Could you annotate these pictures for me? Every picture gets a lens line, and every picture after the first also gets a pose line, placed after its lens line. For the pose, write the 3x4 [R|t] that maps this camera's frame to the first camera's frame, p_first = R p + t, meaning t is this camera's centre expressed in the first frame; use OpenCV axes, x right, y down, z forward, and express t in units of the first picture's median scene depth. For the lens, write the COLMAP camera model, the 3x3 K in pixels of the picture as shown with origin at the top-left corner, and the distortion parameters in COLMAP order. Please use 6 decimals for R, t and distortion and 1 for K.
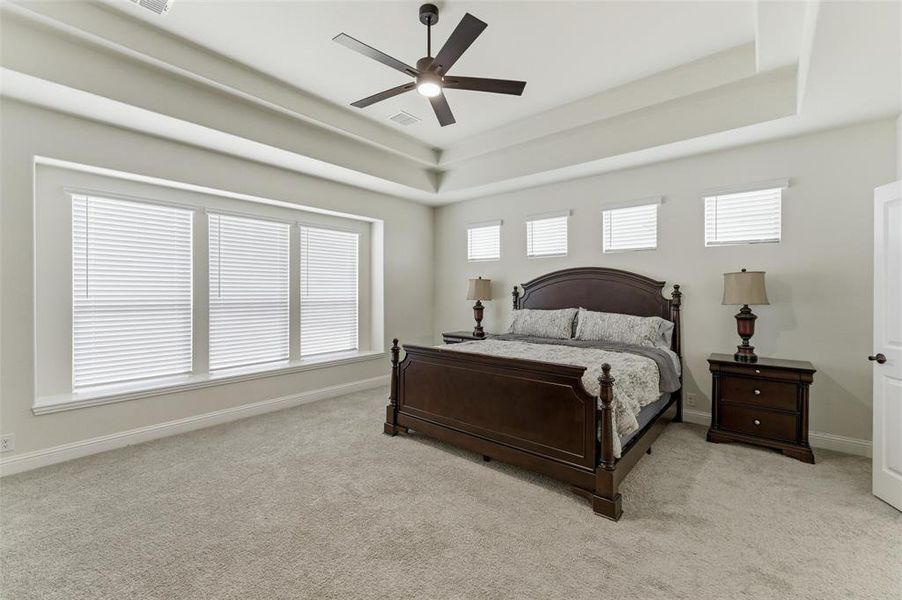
lens RADIAL K [[376.9, 0, 454.3], [0, 376.9, 293.1], [0, 0, 1]] dist [0.001763, 0.000316]
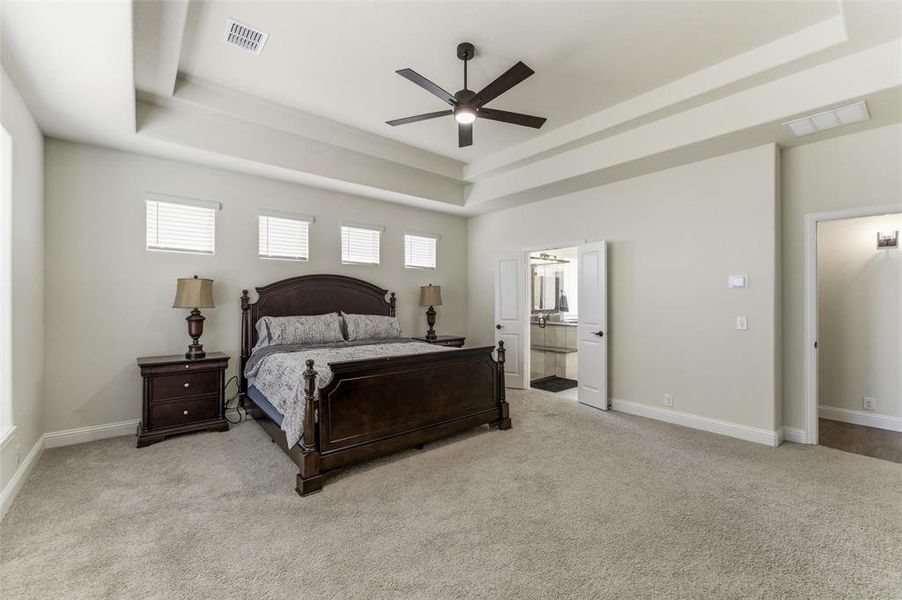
lens RADIAL K [[341.5, 0, 451.0], [0, 341.5, 300.0], [0, 0, 1]] dist [-0.000208, 0.000021]
pose [[0.223740, -0.004063, 0.974640, -0.505515], [-0.004021, 0.999979, 0.005092, -0.001371], [-0.974641, -0.005058, 0.223719, 0.424512]]
